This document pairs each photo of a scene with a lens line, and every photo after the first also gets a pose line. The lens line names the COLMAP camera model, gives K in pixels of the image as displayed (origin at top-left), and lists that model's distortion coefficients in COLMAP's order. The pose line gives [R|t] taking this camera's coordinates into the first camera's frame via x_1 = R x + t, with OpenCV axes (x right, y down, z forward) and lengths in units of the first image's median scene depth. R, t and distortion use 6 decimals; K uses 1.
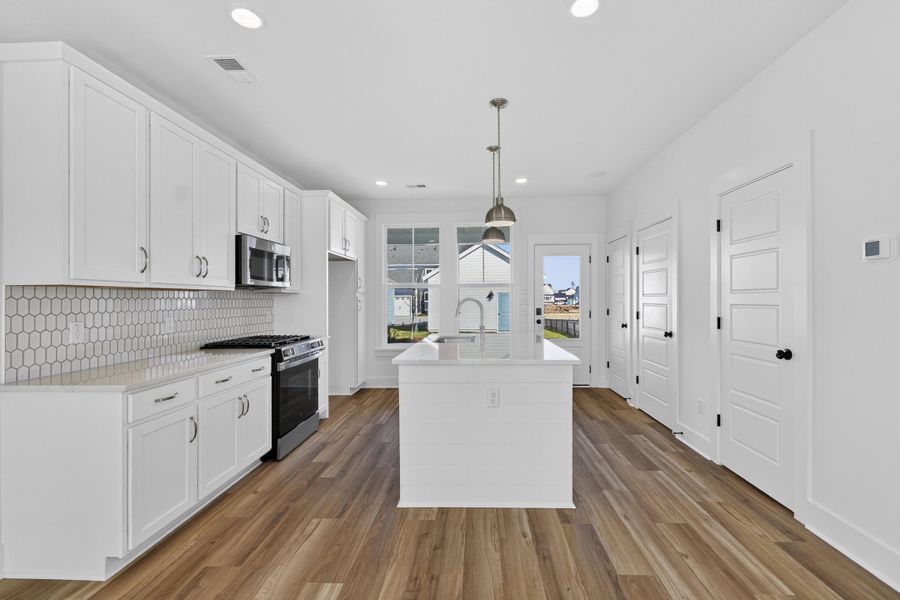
lens RADIAL K [[362.5, 0, 457.4], [0, 362.5, 301.7], [0, 0, 1]] dist [-0.000444, 0.000809]
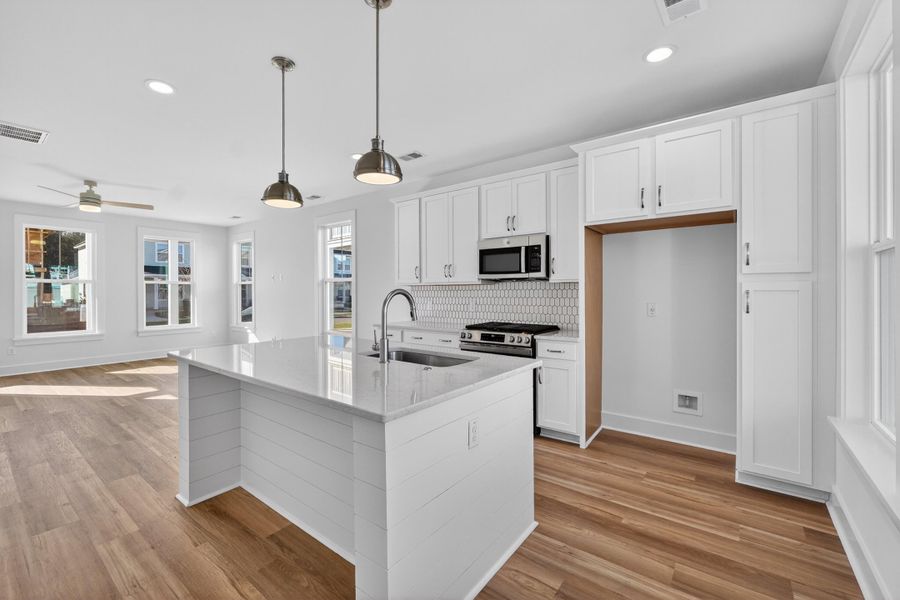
lens RADIAL K [[362.5, 0, 445.6], [0, 362.5, 297.1], [0, 0, 1]] dist [-0.000444, 0.000809]
pose [[-0.525110, 0.020880, -0.850778, 0.702027], [0.004826, 0.999756, 0.021557, -0.014289], [0.851021, 0.007214, -0.525083, 1.958775]]
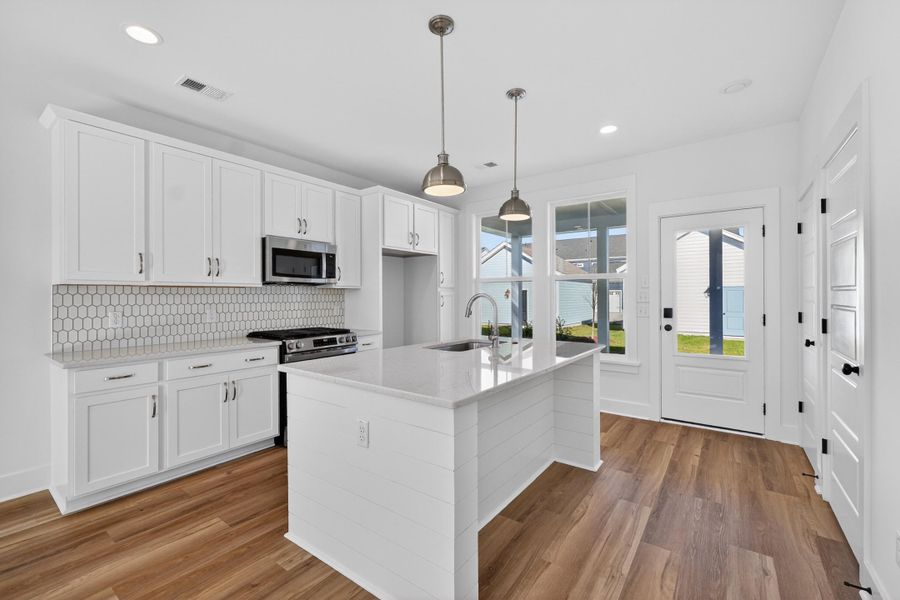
lens RADIAL K [[362.5, 0, 445.9], [0, 362.5, 295.0], [0, 0, 1]] dist [-0.000444, 0.000809]
pose [[0.836400, 0.001320, -0.548118, 0.564017], [-0.003765, 0.999987, -0.003337, -0.004823], [0.548107, 0.004855, 0.836394, 0.437740]]
